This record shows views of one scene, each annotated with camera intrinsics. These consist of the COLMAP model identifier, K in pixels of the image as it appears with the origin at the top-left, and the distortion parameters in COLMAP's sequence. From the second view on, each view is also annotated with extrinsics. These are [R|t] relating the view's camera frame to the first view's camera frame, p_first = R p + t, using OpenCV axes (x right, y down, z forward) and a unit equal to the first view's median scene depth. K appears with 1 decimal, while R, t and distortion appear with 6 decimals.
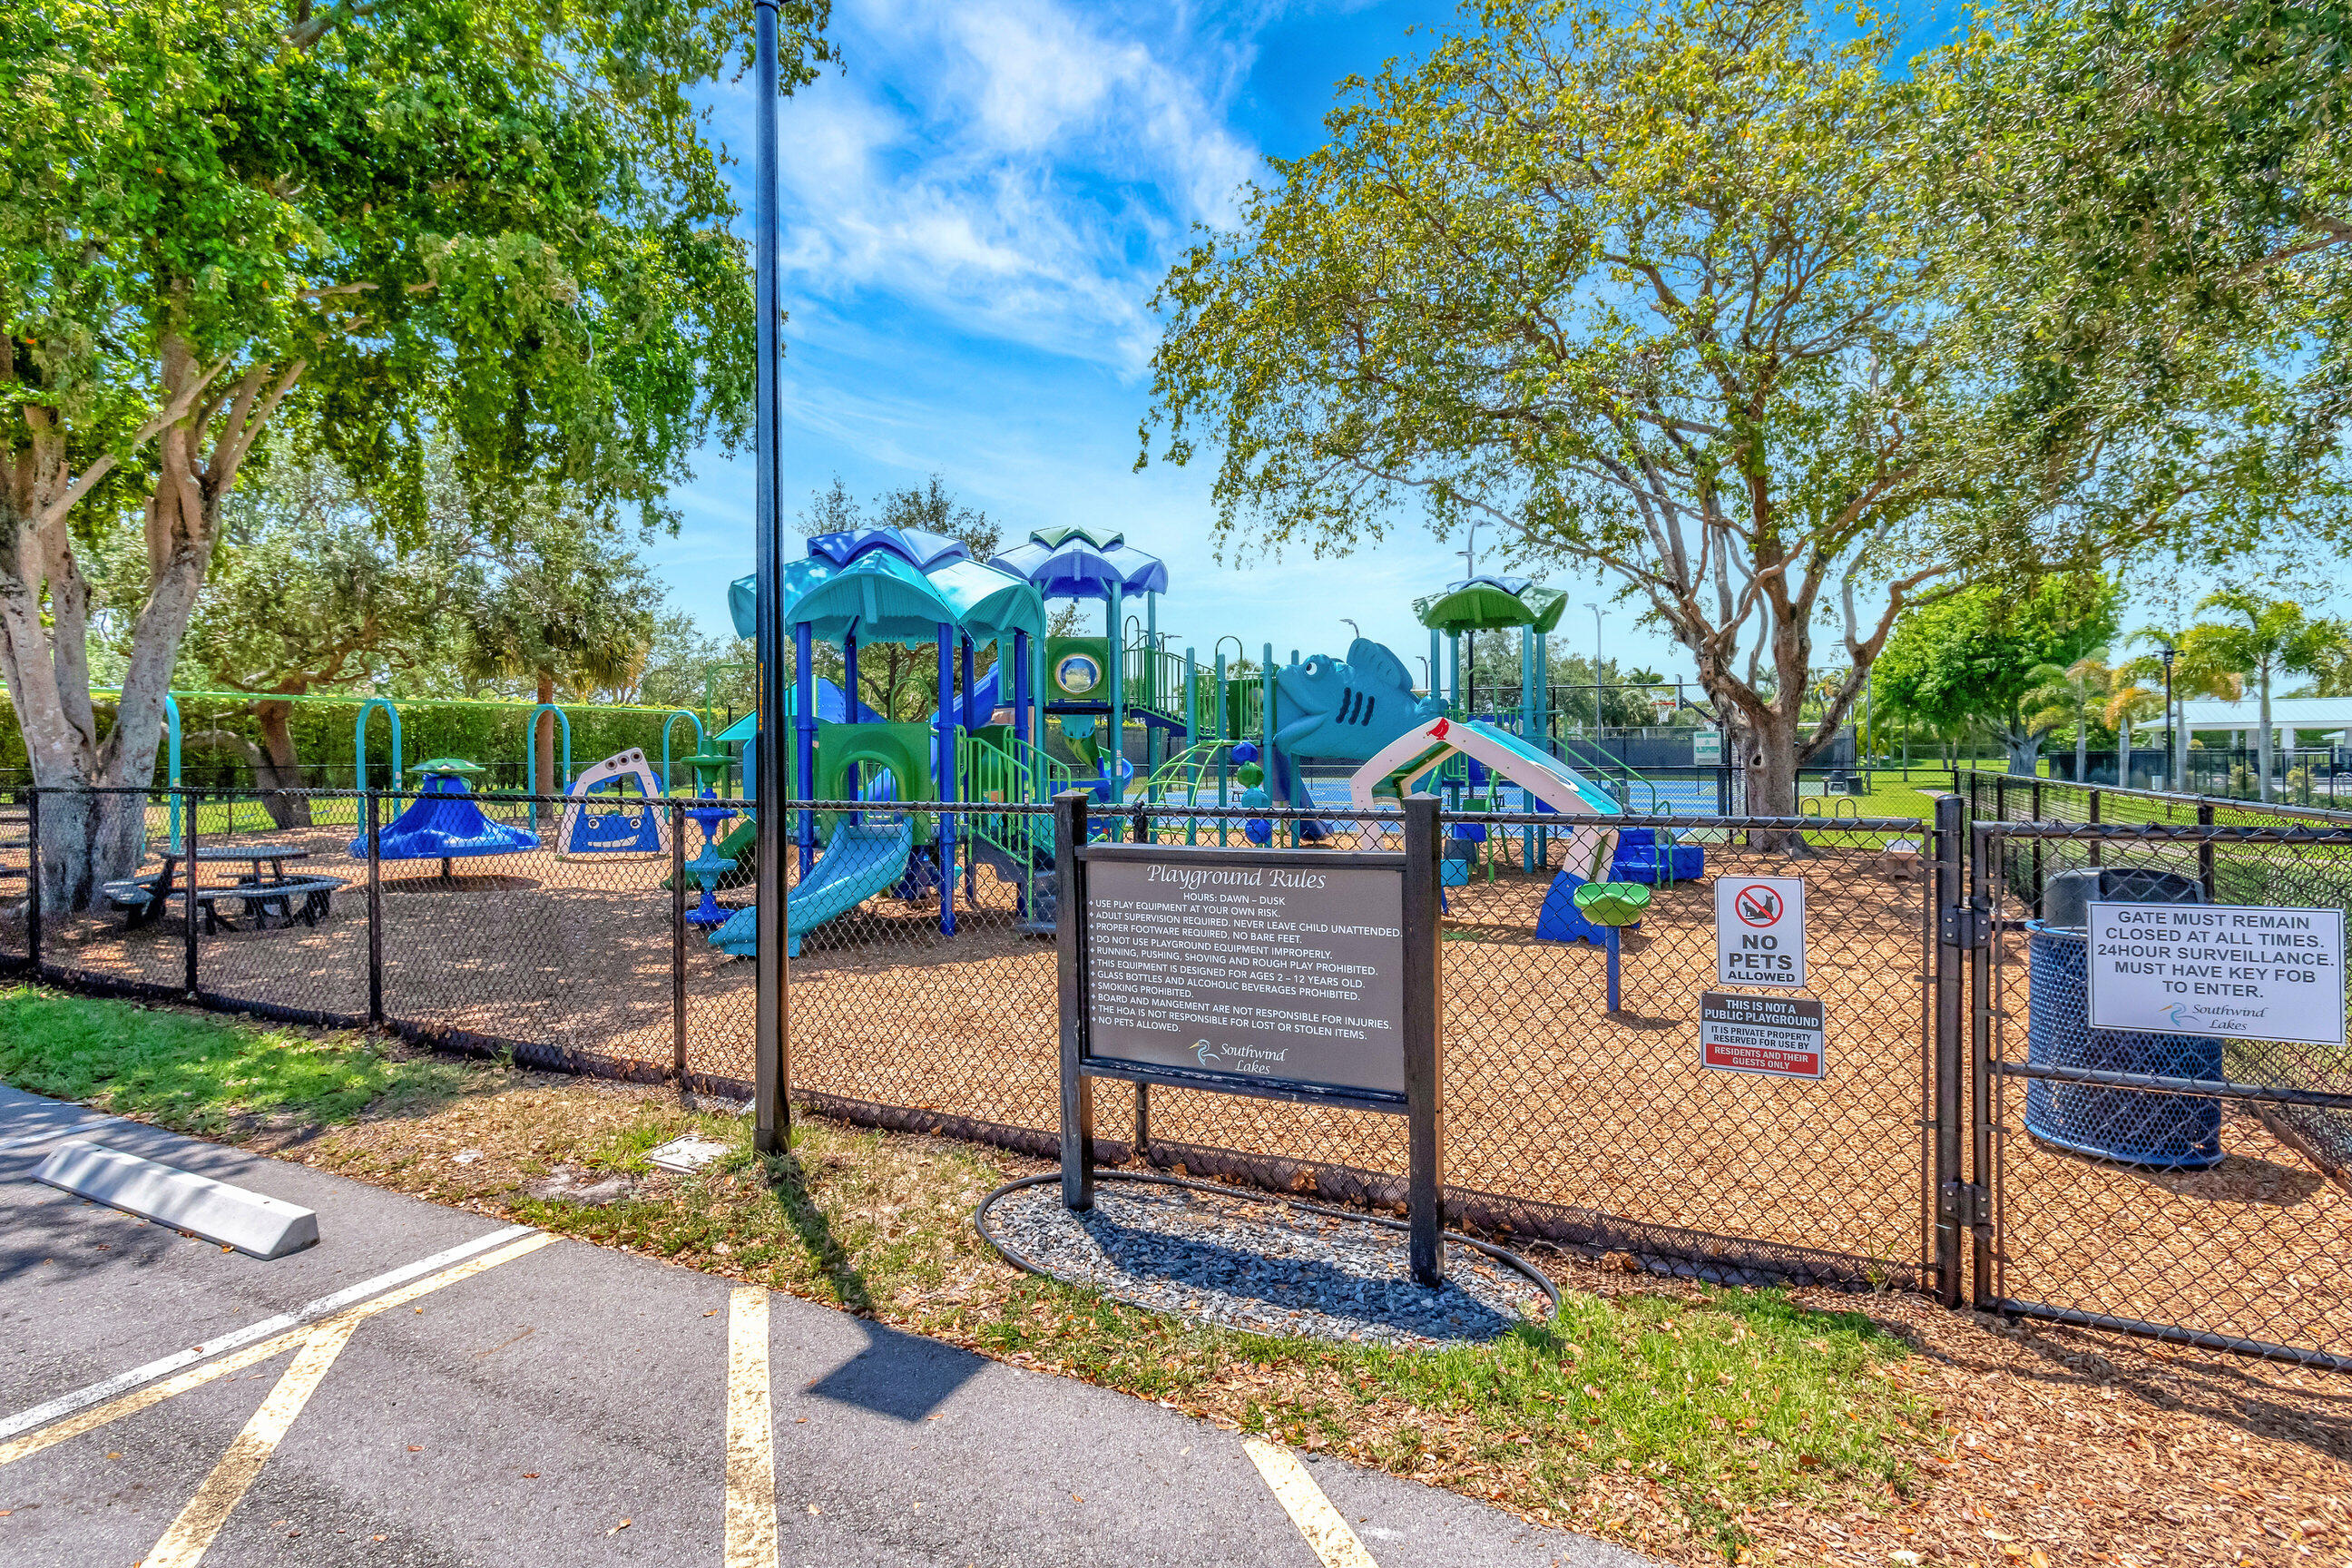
lens RADIAL K [[1090.8, 0, 1175.2], [0, 1090.8, 765.6], [0, 0, 1]] dist [-0.000143, -0.000096]
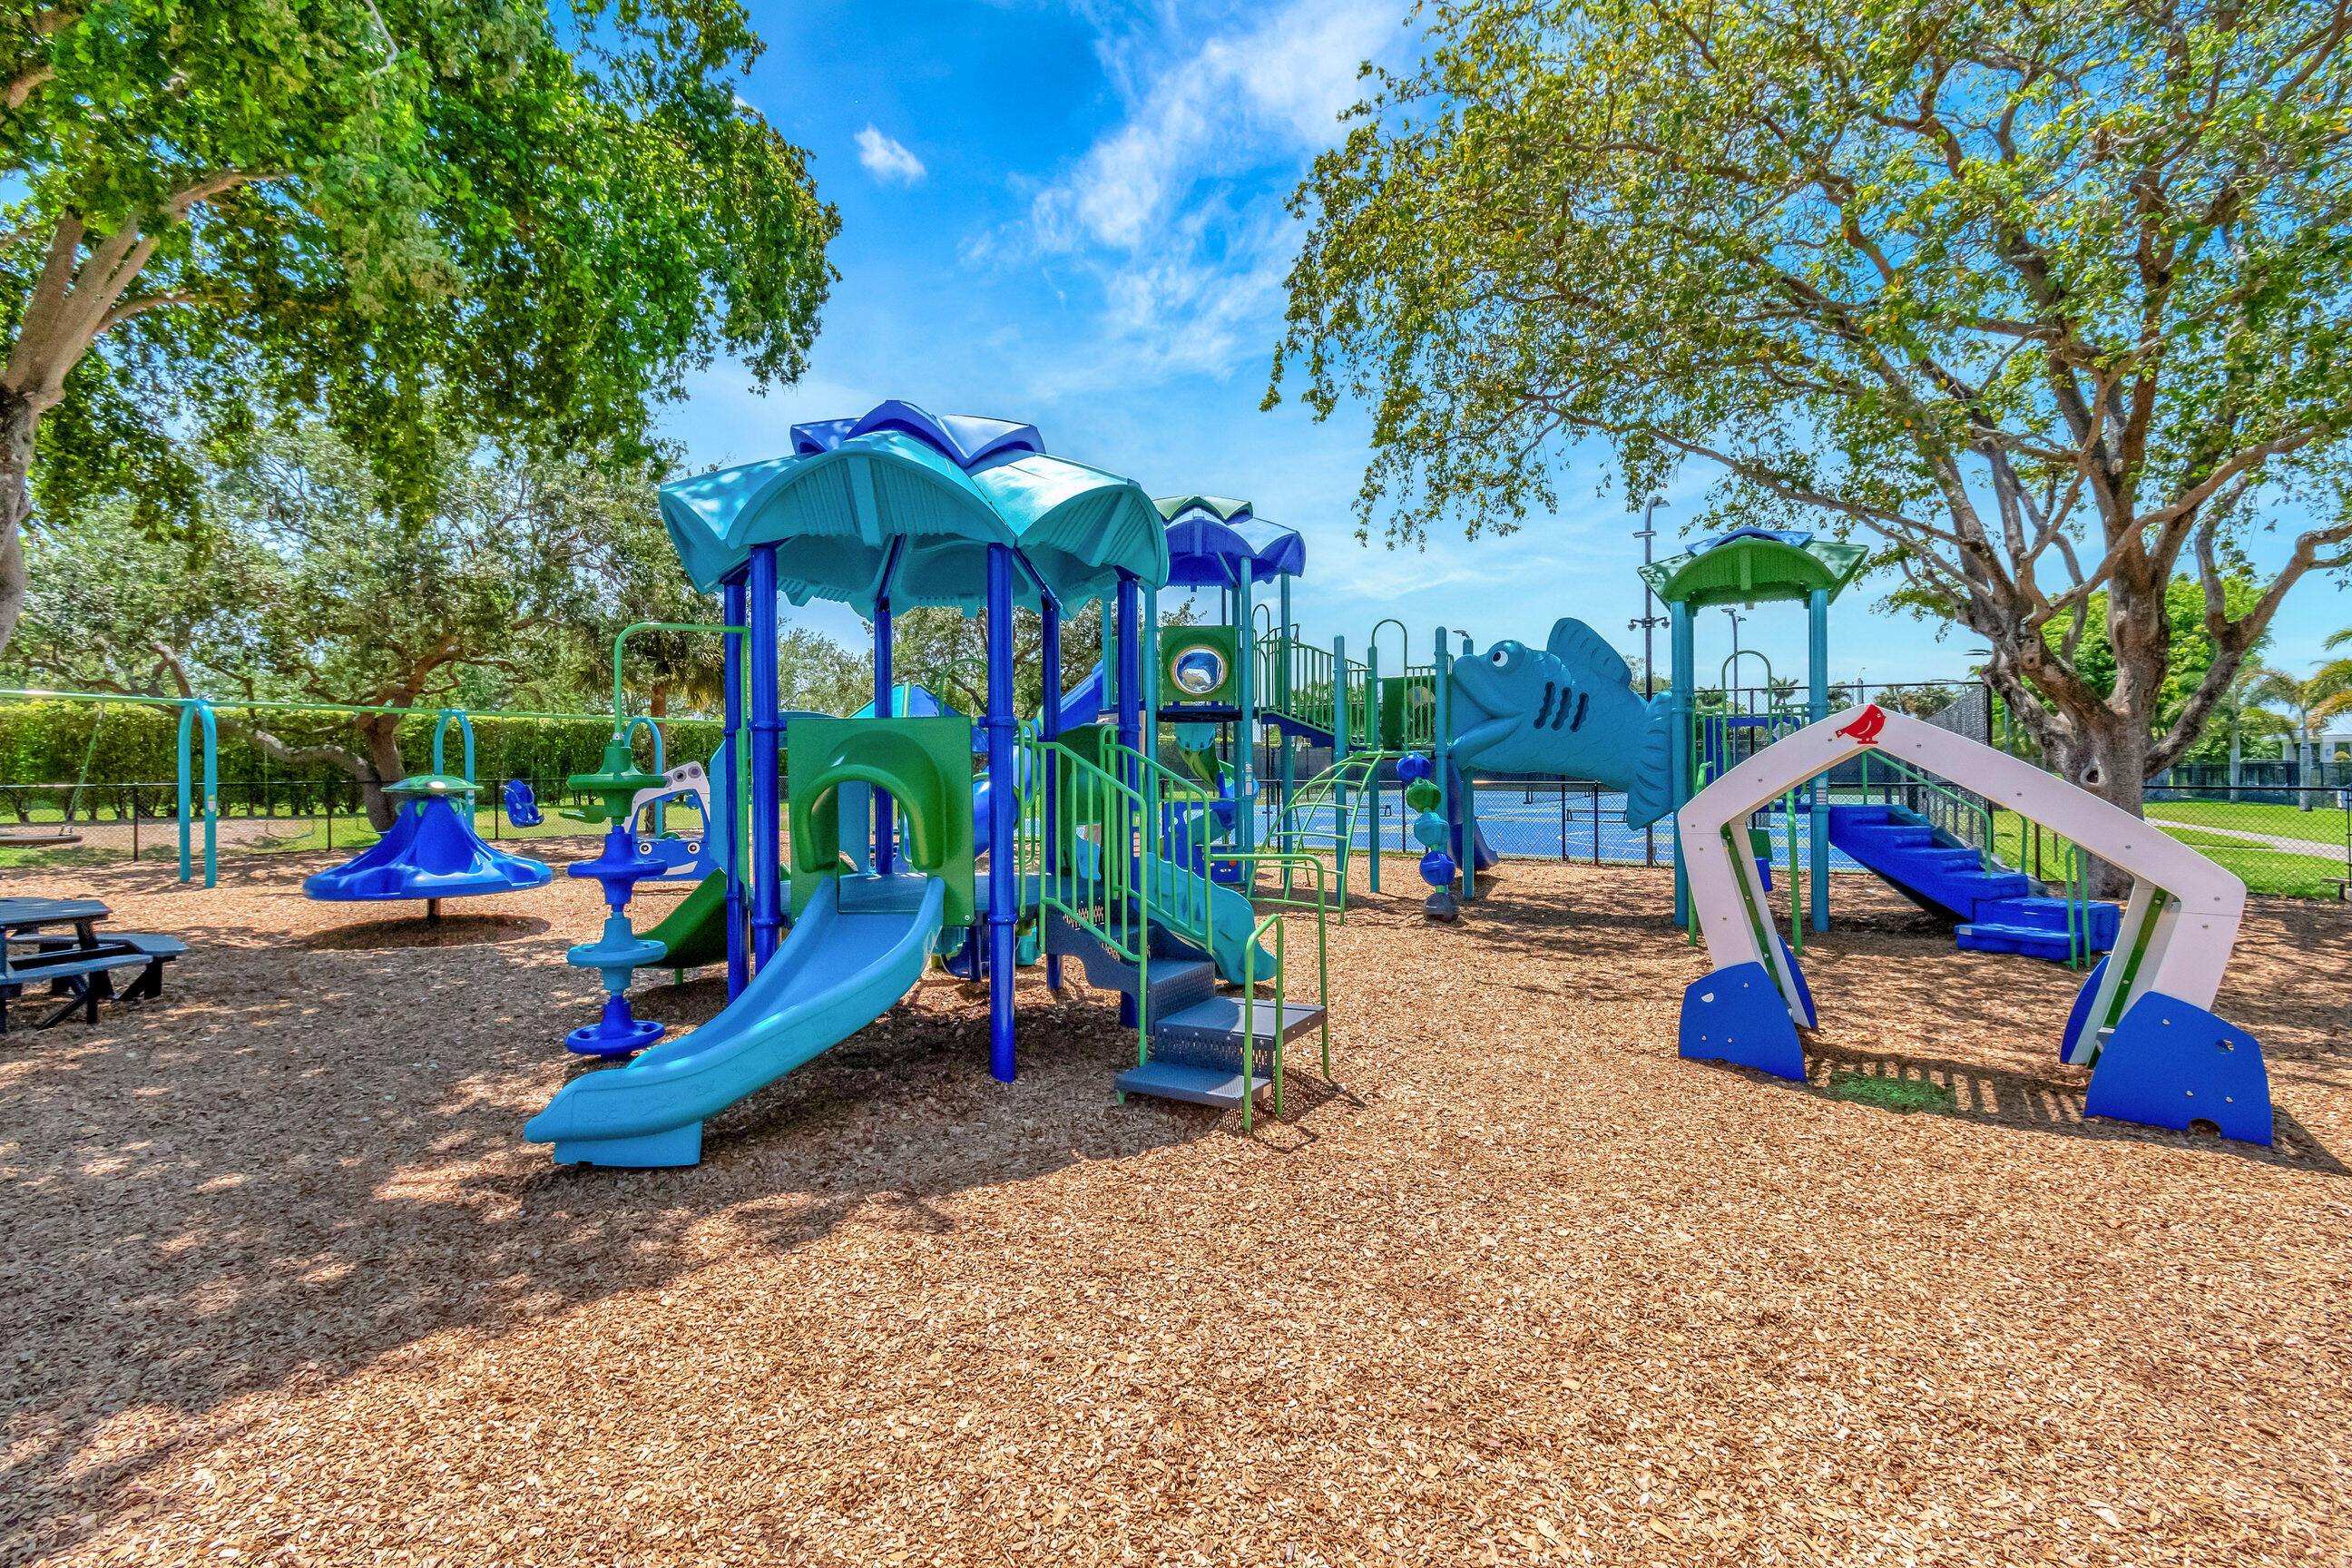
lens RADIAL K [[1067.8, 0, 1175.0], [0, 1067.8, 771.4], [0, 0, 1]] dist [-0.000217, 0.000011]
pose [[0.995101, -0.000552, -0.098864, -0.027505], [-0.000169, 0.999973, -0.007285, -0.002670], [0.098865, 0.007266, 0.995074, 0.201056]]
